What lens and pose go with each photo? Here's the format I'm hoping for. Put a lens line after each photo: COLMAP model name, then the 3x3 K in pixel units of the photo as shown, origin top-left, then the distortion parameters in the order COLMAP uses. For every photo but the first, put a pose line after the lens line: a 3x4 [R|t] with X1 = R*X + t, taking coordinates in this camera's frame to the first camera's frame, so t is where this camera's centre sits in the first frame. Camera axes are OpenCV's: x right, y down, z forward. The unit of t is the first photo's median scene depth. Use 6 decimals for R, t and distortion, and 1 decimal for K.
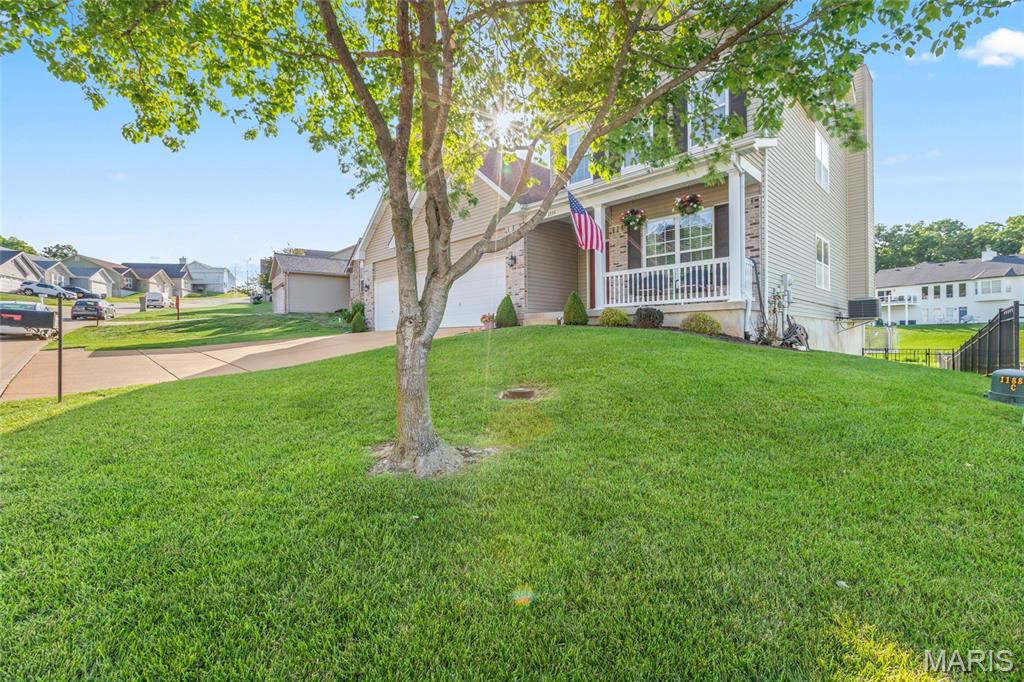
lens RADIAL K [[451.8, 0, 515.5], [0, 451.8, 339.8], [0, 0, 1]] dist [-0.001021, -0.000334]
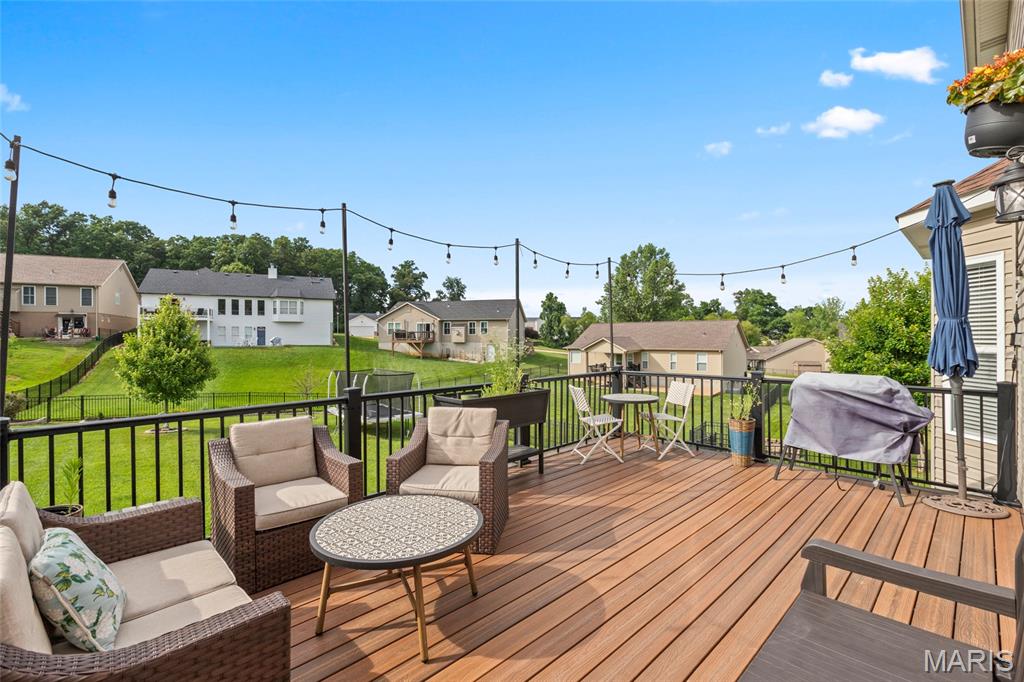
lens RADIAL K [[451.8, 0, 515.5], [0, 451.8, 337.2], [0, 0, 1]] dist [-0.001021, -0.000334]
pose [[0.022980, 0.013136, 0.999650, 0.118432], [0.002578, 0.999910, -0.013199, -0.039979], [-0.999733, 0.002880, 0.022944, 0.487493]]
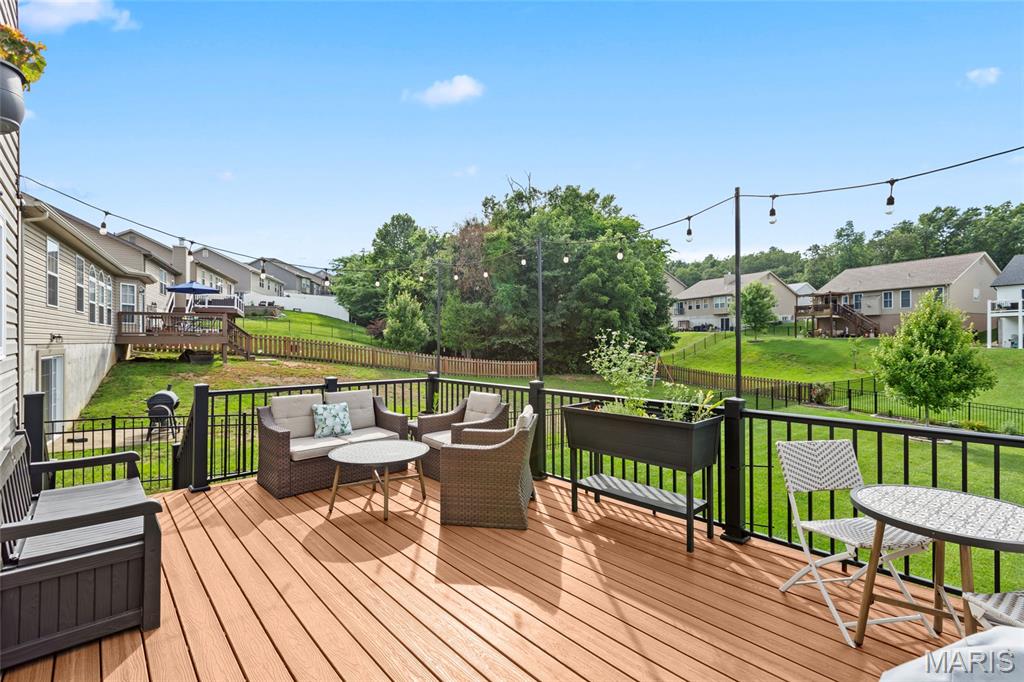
lens RADIAL K [[451.8, 0, 510.2], [0, 451.8, 343.6], [0, 0, 1]] dist [-0.001021, -0.000334]
pose [[0.998888, 0.008337, -0.046406, 0.181238], [-0.007954, 0.999933, 0.008432, -0.041031], [0.046473, -0.008053, 0.998887, 0.431391]]
